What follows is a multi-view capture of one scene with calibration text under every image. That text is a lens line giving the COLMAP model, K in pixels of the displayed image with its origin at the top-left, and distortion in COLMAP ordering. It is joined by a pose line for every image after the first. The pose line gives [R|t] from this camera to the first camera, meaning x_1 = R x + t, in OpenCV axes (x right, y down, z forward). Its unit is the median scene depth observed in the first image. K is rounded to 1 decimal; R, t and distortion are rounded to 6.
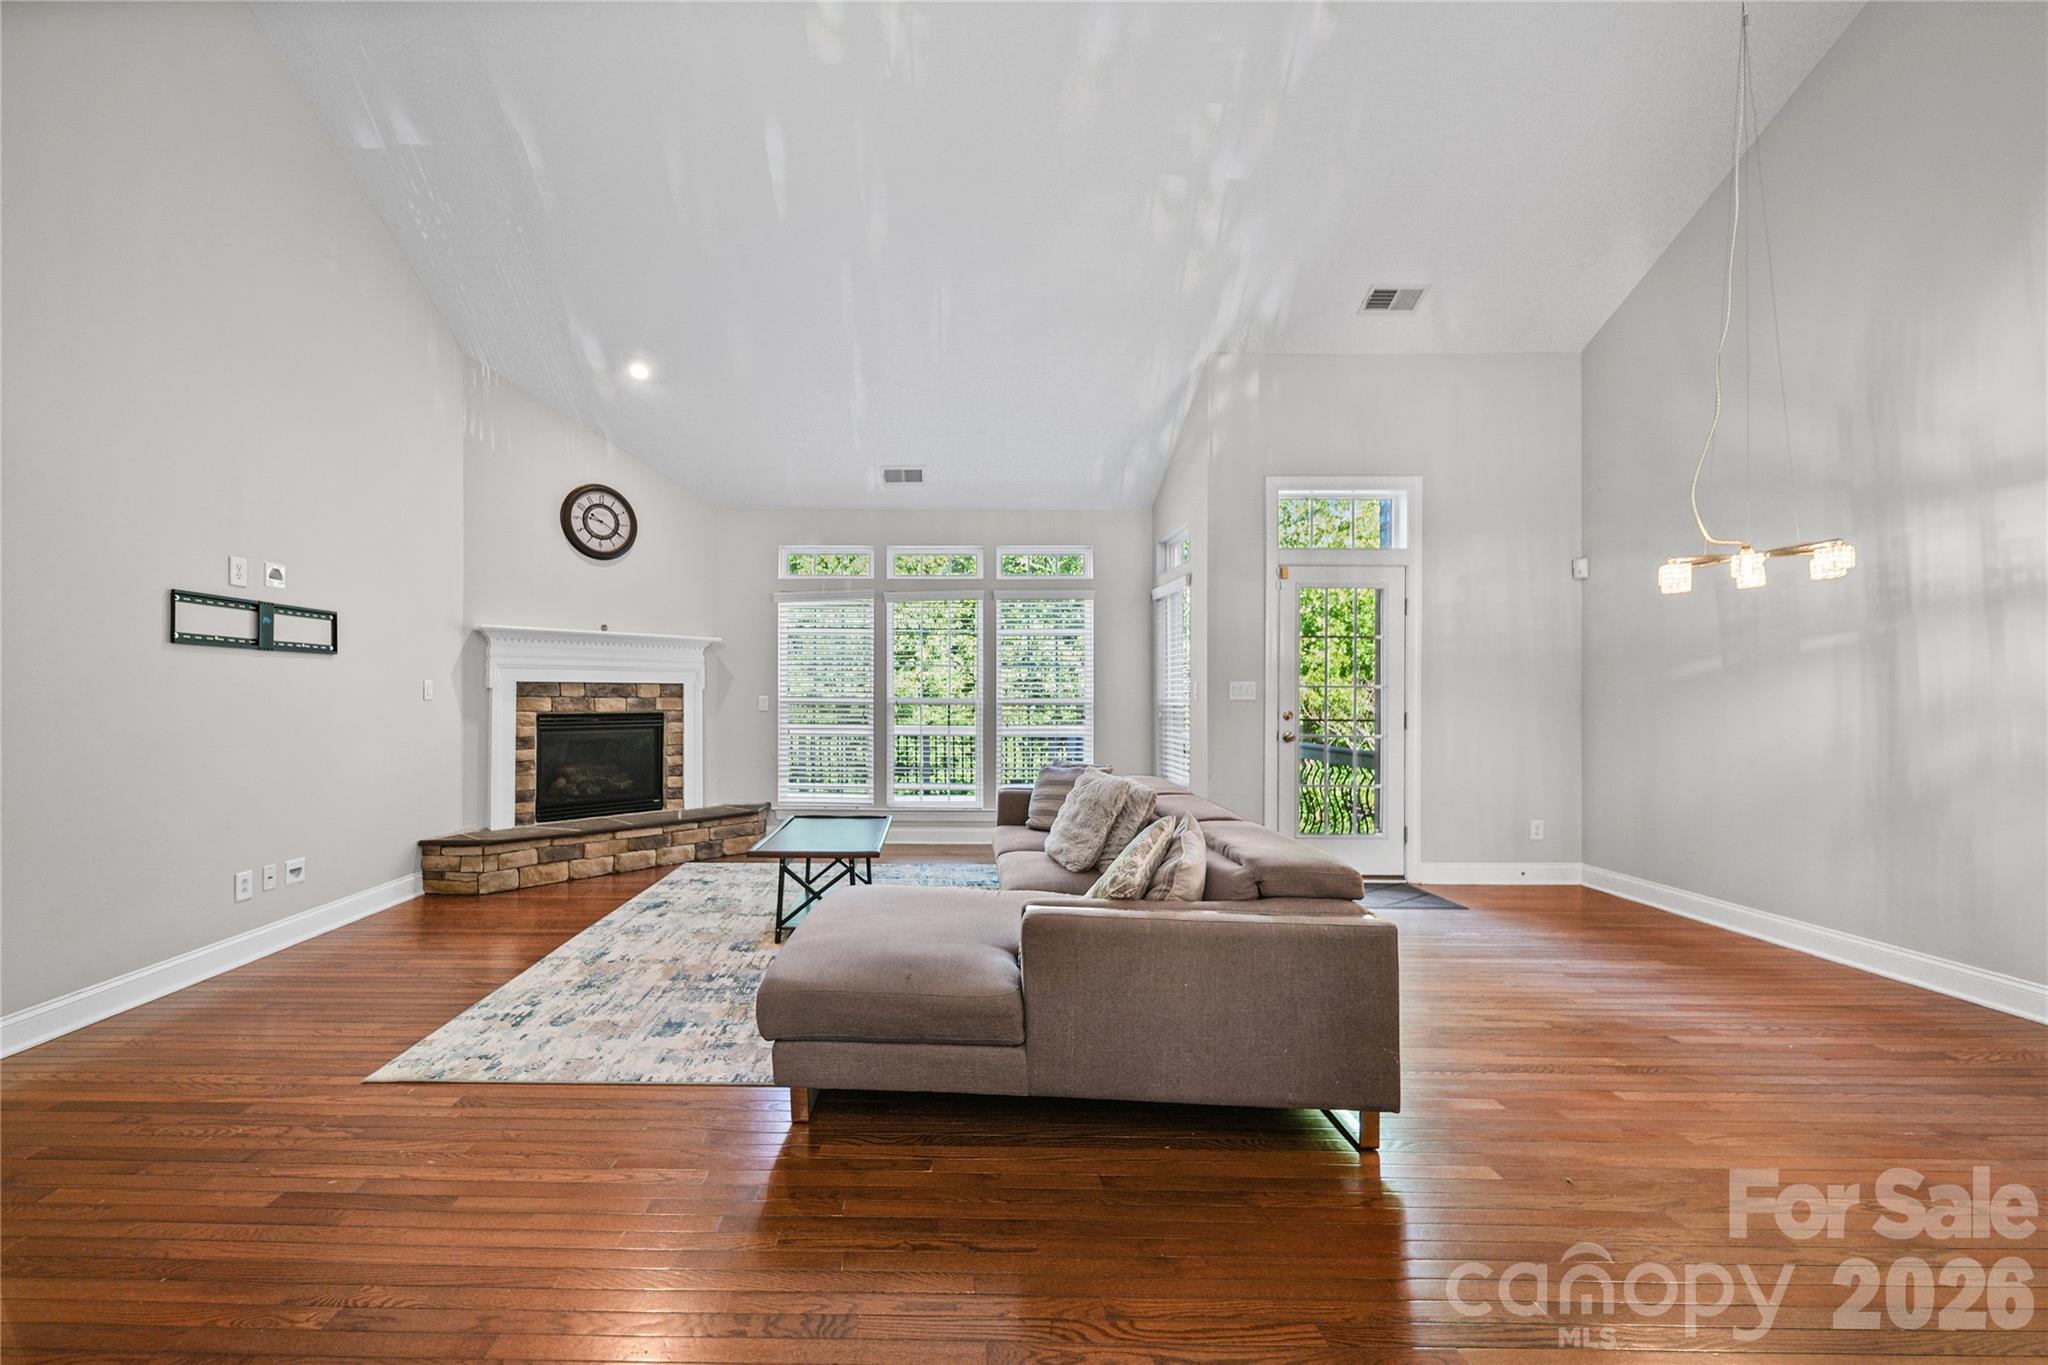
lens RADIAL K [[770.6, 0, 926.5], [0, 770.6, 689.0], [0, 0, 1]] dist [-0.000356, -0.001084]
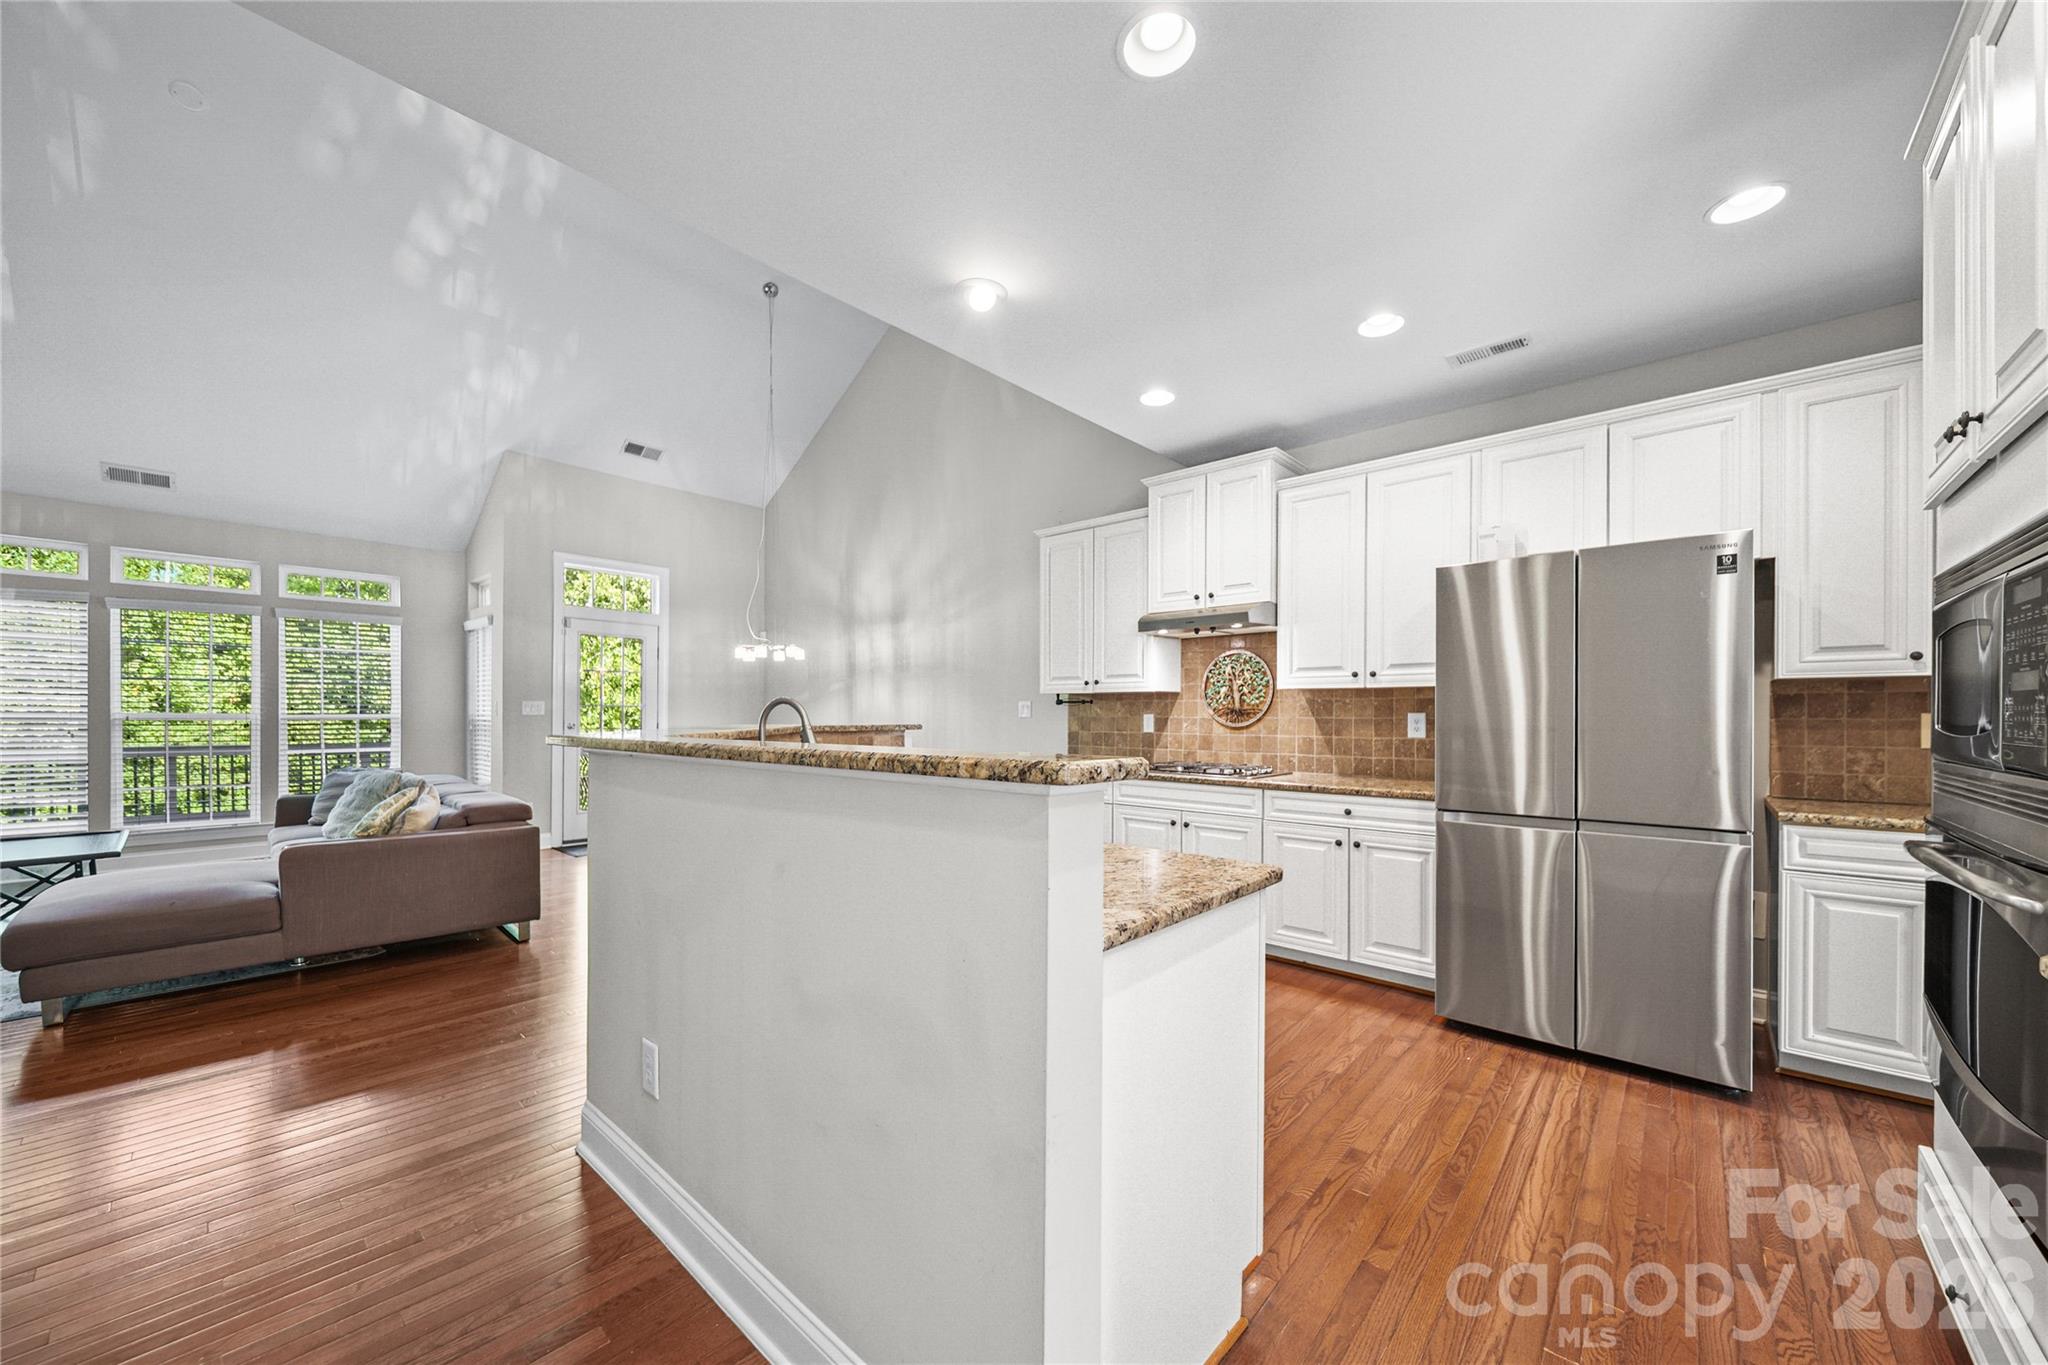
lens RADIAL K [[739.5, 0, 1029.3], [0, 739.5, 712.9], [0, 0, 1]] dist [-0.000374, -0.001035]
pose [[0.647150, -0.000048, 0.762362, -0.014370], [-0.009766, 0.999917, 0.008353, -0.007749], [-0.762300, -0.012851, 0.647096, -0.489385]]
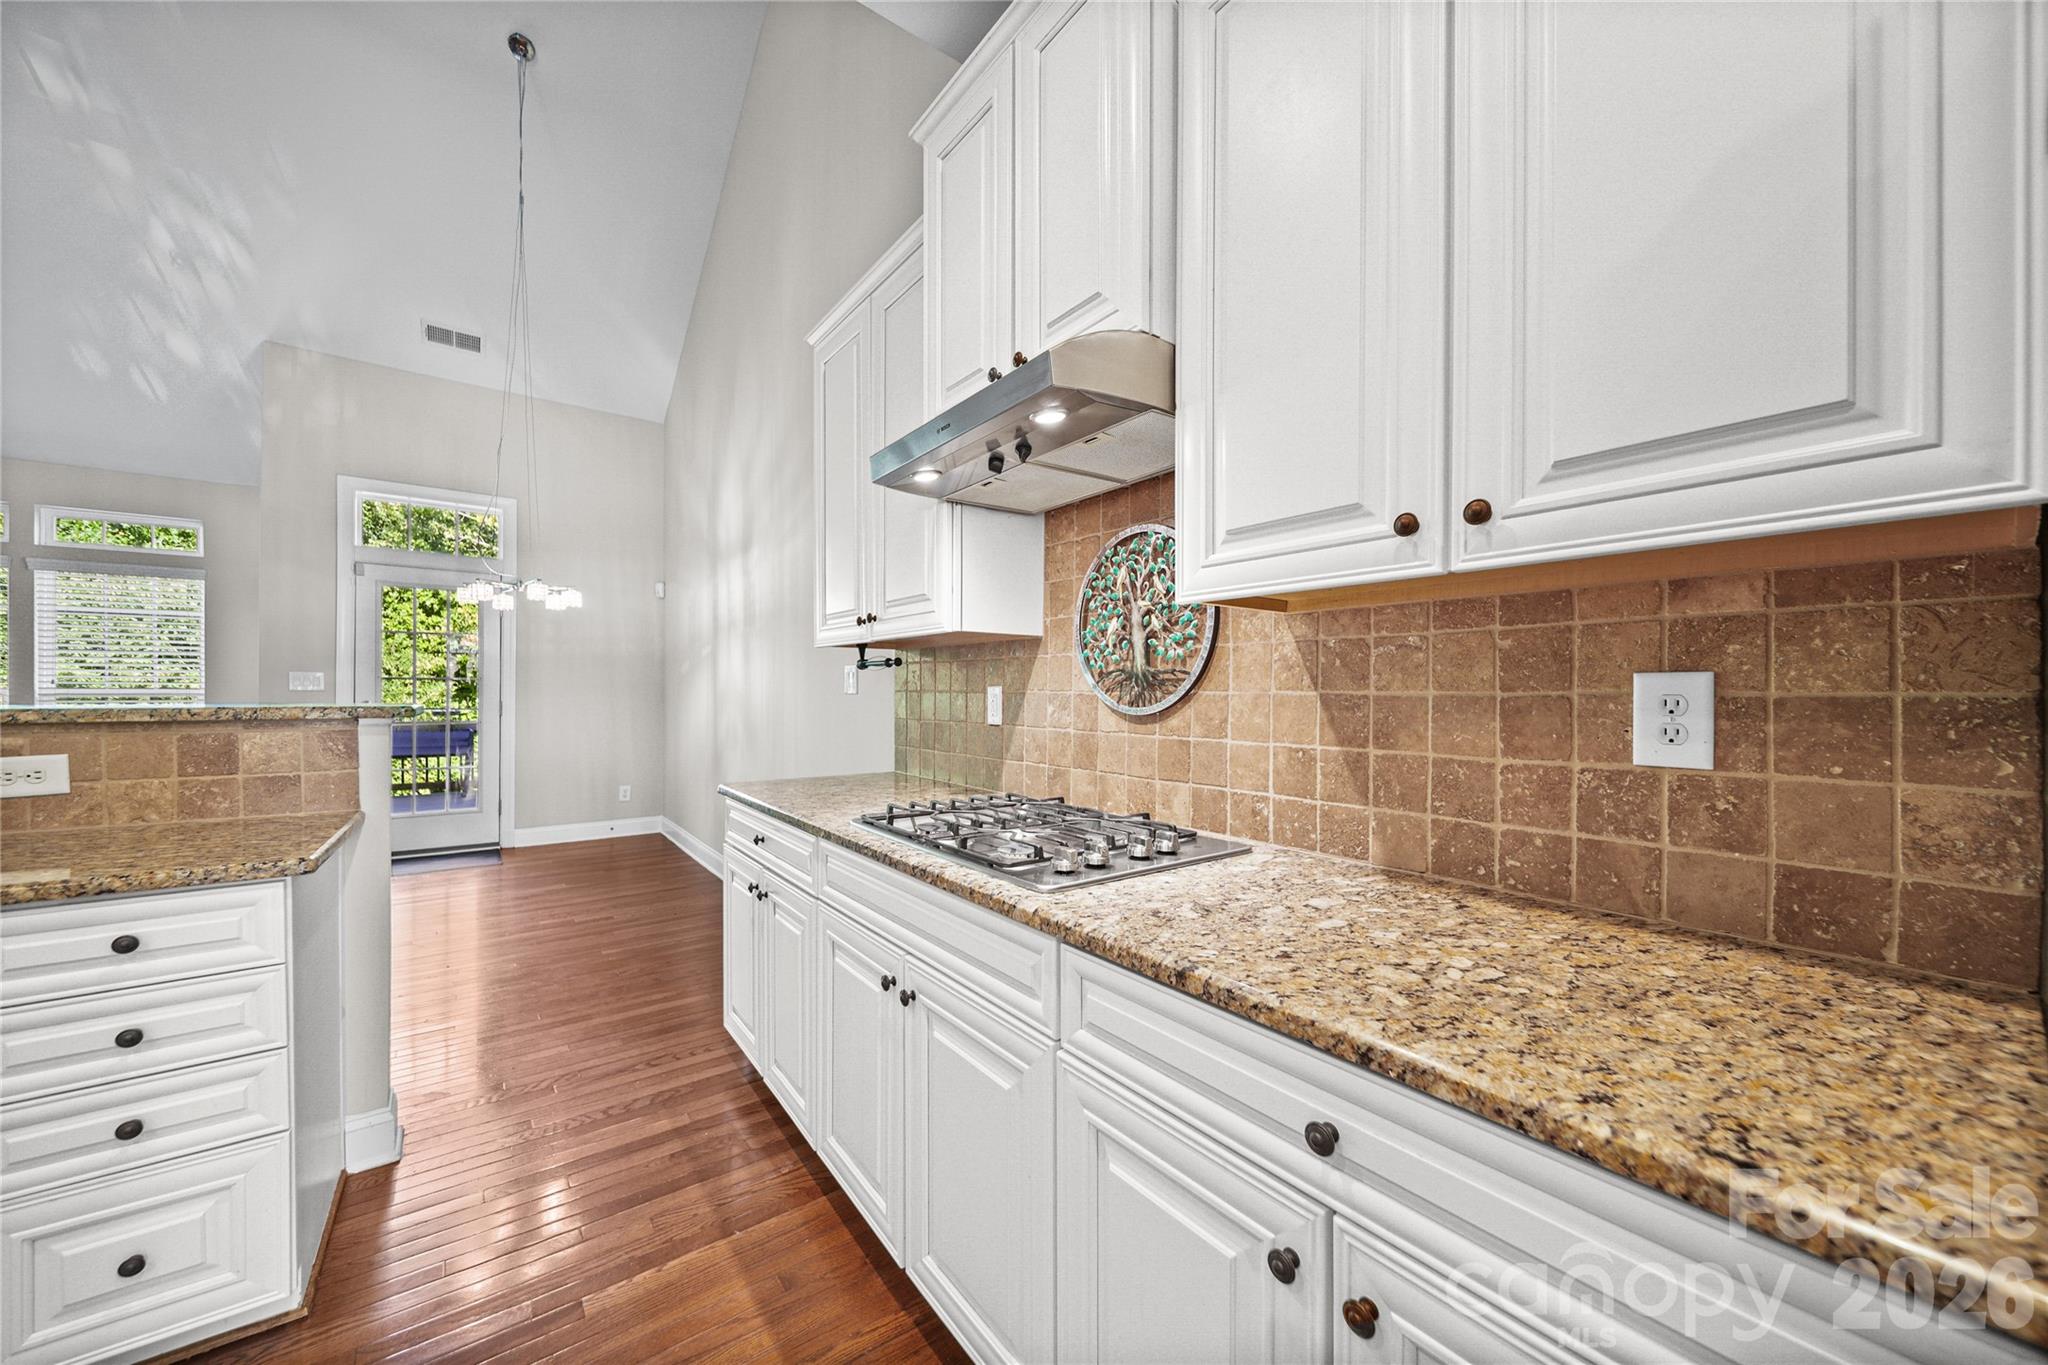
lens RADIAL K [[739.5, 0, 1025.1], [0, 739.5, 697.7], [0, 0, 1]] dist [-0.000374, -0.001035]
pose [[0.790109, -0.003262, 0.612958, 0.548353], [-0.008786, 0.999823, 0.016647, -0.000532], [-0.612904, -0.018538, 0.789940, -0.354982]]
